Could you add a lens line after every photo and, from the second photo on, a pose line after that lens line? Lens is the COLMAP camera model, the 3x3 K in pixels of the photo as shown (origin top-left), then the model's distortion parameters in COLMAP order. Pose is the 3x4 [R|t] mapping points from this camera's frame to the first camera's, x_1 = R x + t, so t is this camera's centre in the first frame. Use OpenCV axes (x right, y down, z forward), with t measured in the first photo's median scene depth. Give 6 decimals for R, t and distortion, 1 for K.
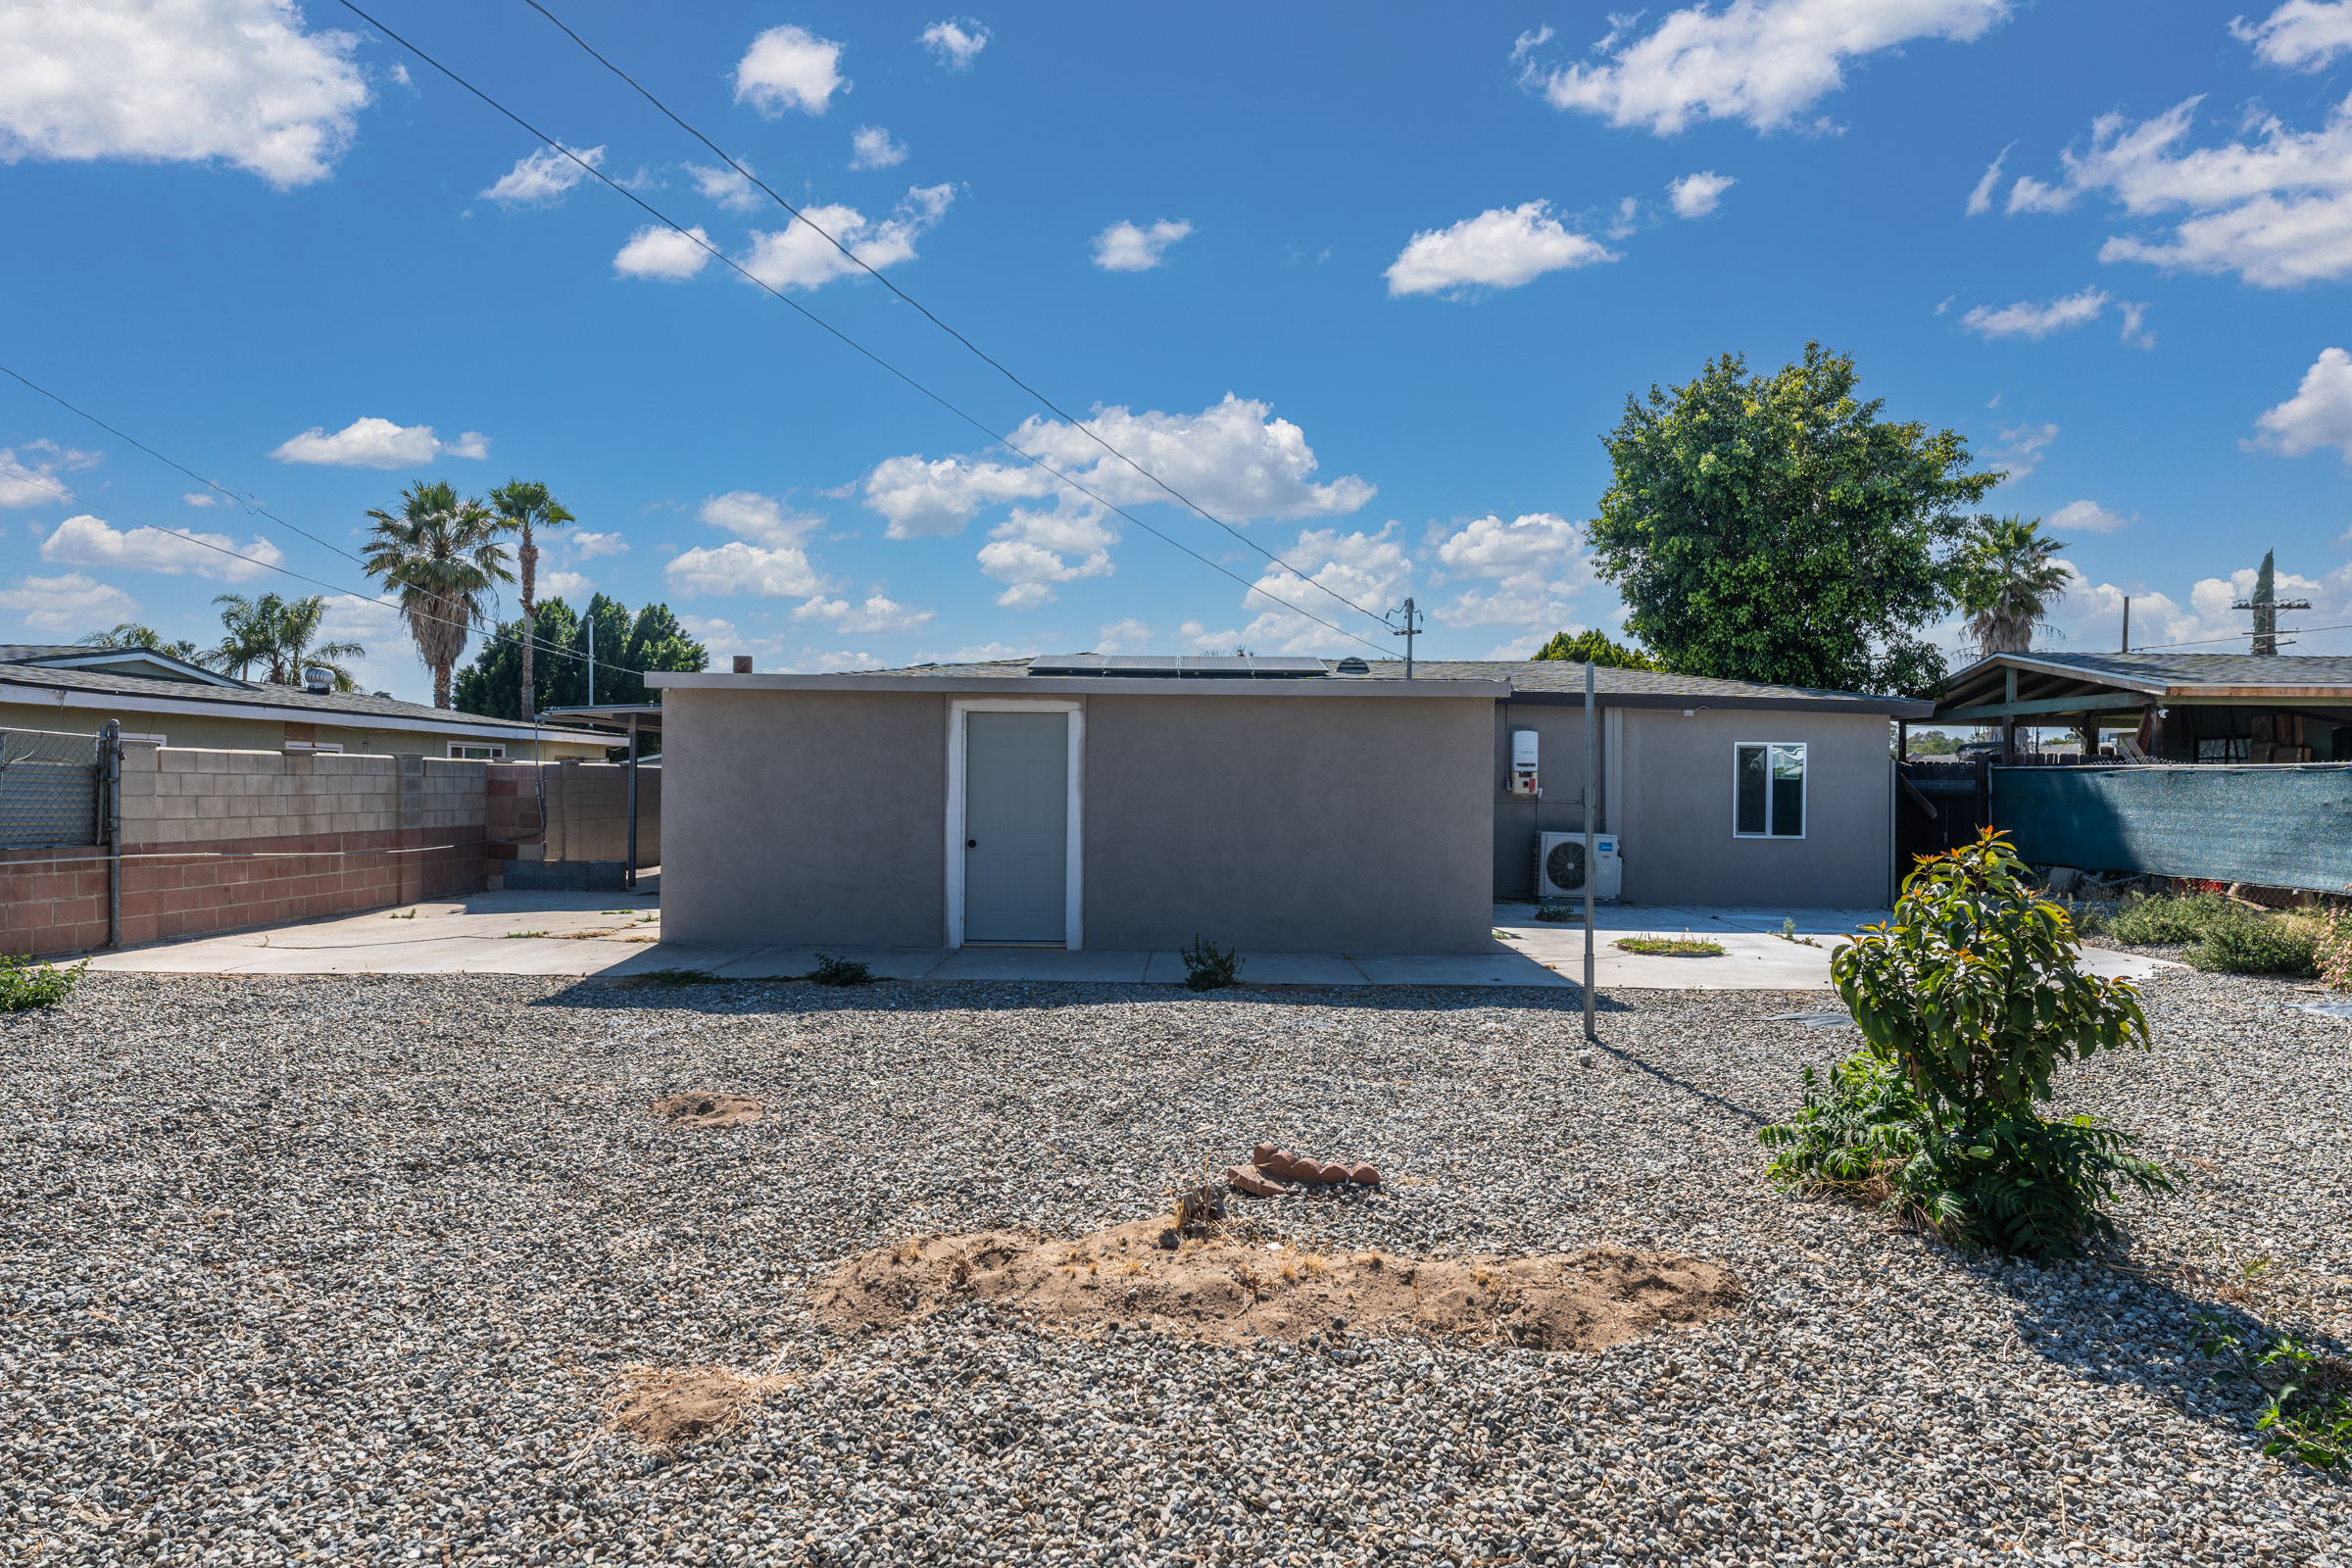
lens RADIAL K [[1345.1, 0, 1180.3], [0, 1345.1, 775.8], [0, 0, 1]] dist [-0.001533, -0.000349]
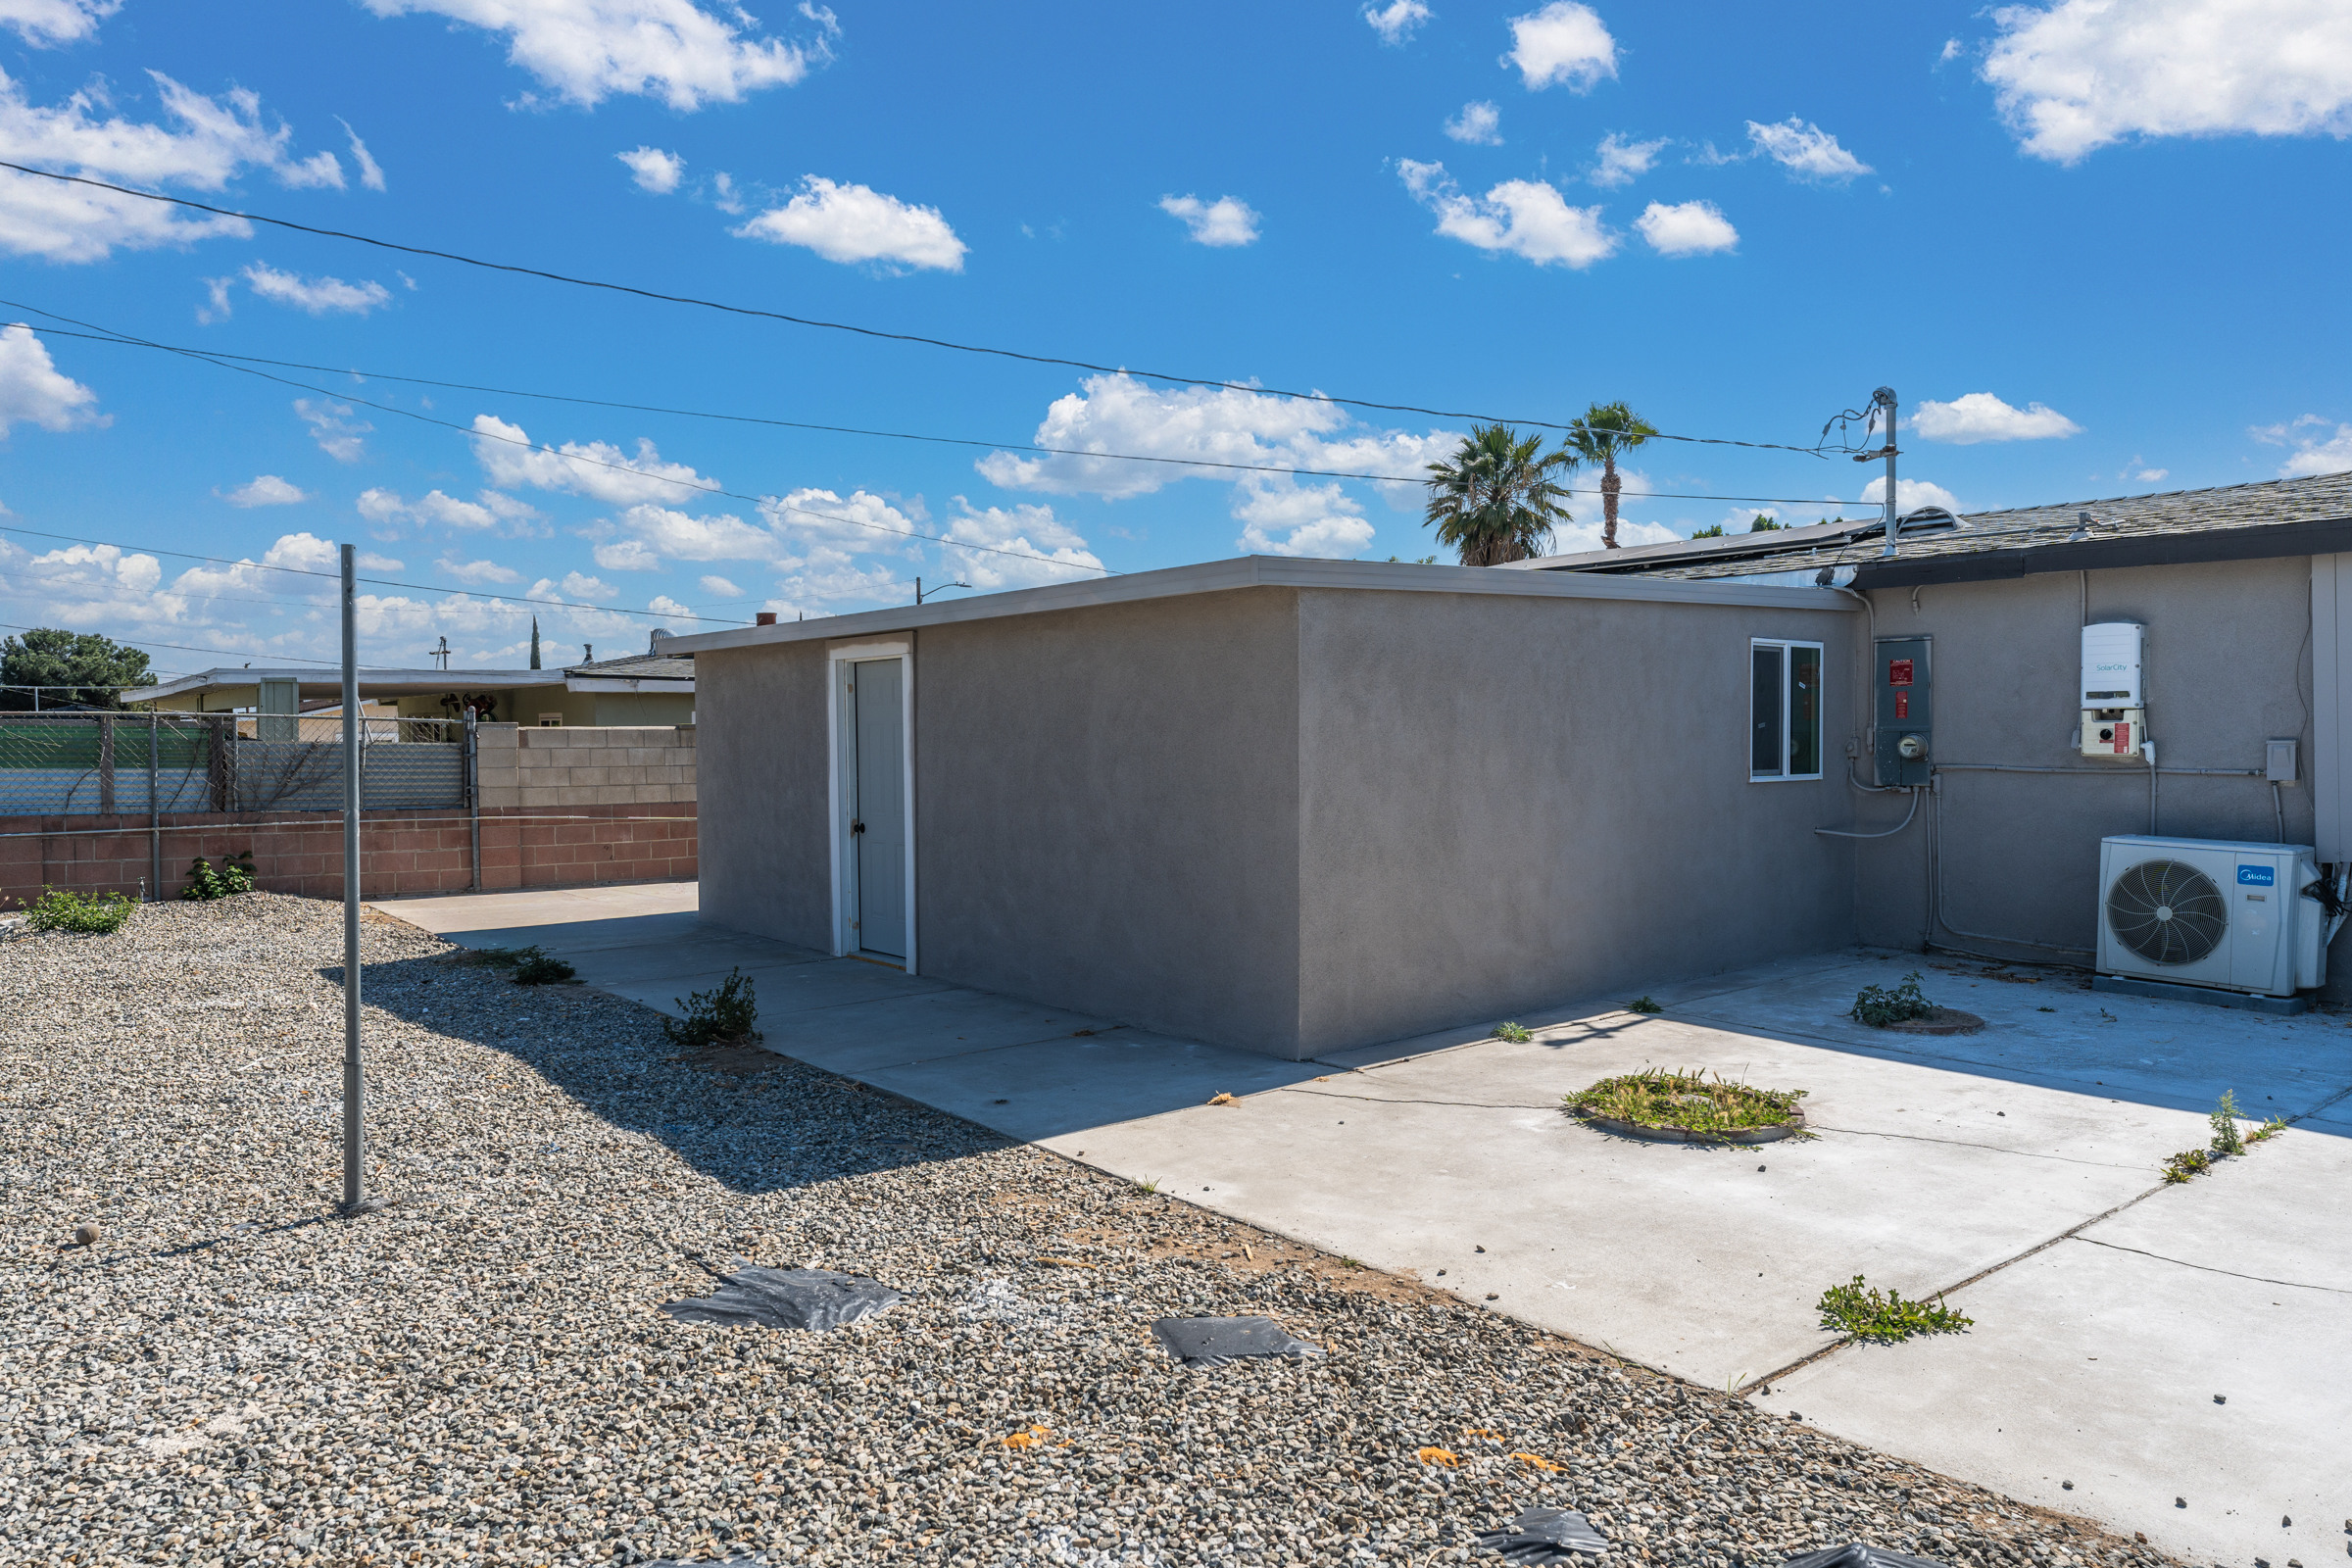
lens RADIAL K [[1546.8, 0, 1175.6], [0, 1546.8, 776.0], [0, 0, 1]] dist [0.008697, 0.000530]
pose [[0.633742, 0.005056, -0.773528, 0.526488], [0.020192, 0.999530, 0.023077, 0.001462], [0.773280, -0.030244, 0.633342, 0.438724]]
